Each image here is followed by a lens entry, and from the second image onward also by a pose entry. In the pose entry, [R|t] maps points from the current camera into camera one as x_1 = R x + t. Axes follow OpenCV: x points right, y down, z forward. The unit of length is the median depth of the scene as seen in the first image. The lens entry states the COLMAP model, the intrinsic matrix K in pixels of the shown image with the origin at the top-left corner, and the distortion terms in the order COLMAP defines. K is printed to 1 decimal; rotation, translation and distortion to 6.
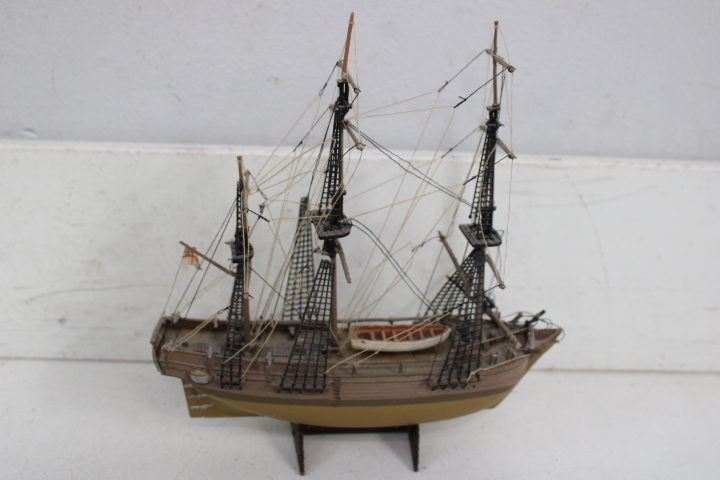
lens RADIAL K [[839.0, 0, 362.6], [0, 839.0, 246.1], [0, 0, 1]] dist [-0.113833, 0.158557]
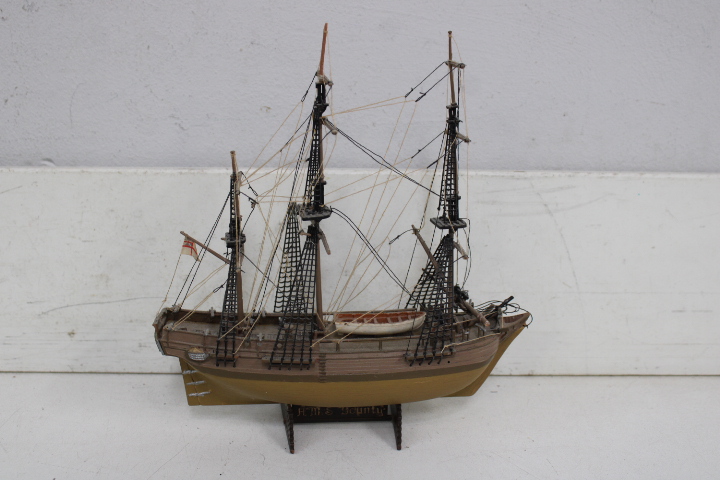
lens RADIAL K [[882.1, 0, 362.6], [0, 882.1, 238.6], [0, 0, 1]] dist [-0.109381, 0.188699]
pose [[0.999536, -0.026056, -0.015798, 0.038980], [0.022997, 0.985197, -0.169874, 0.179727], [0.019990, 0.169431, 0.985339, -0.139823]]
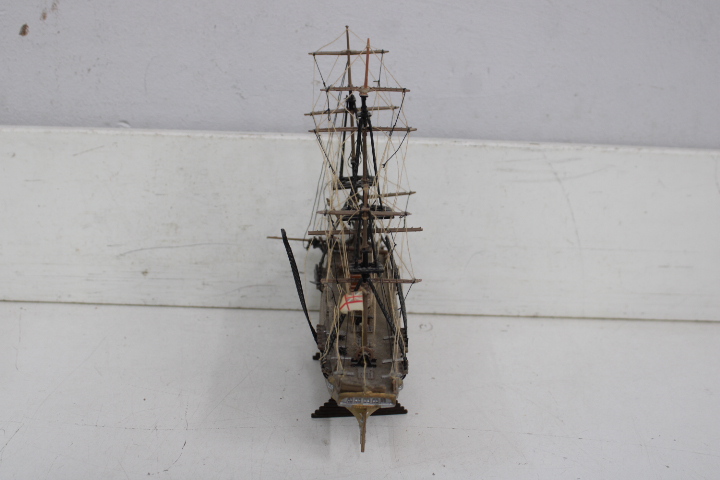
lens RADIAL K [[845.6, 0, 360.2], [0, 845.6, 237.0], [0, 0, 1]] dist [-0.111886, 0.158296]
pose [[0.999895, 0.001939, -0.014385, -0.018842], [-0.002884, 0.997816, -0.065990, 0.126399], [0.014225, 0.066024, 0.997717, -0.287098]]
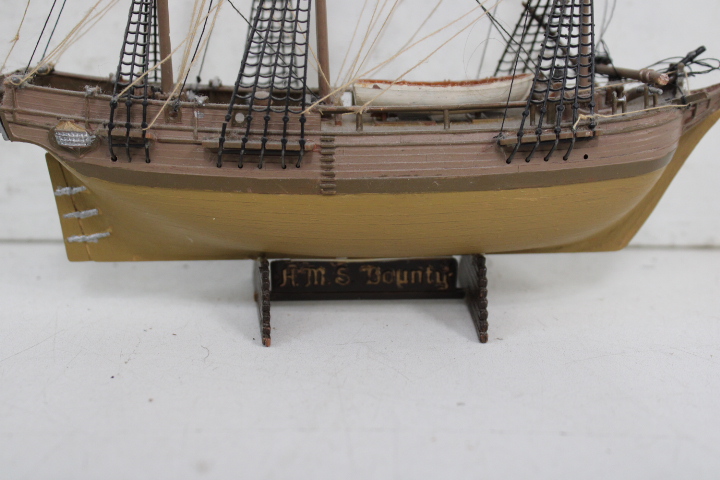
lens RADIAL K [[987.5, 0, 359.5], [0, 987.5, 239.9], [0, 0, 1]] dist [-0.043126, 0.020351]
pose [[0.998432, -0.026209, -0.049459, 0.017139], [0.016365, 0.981679, -0.189838, 0.300208], [0.053528, 0.188731, 0.980569, 0.345308]]
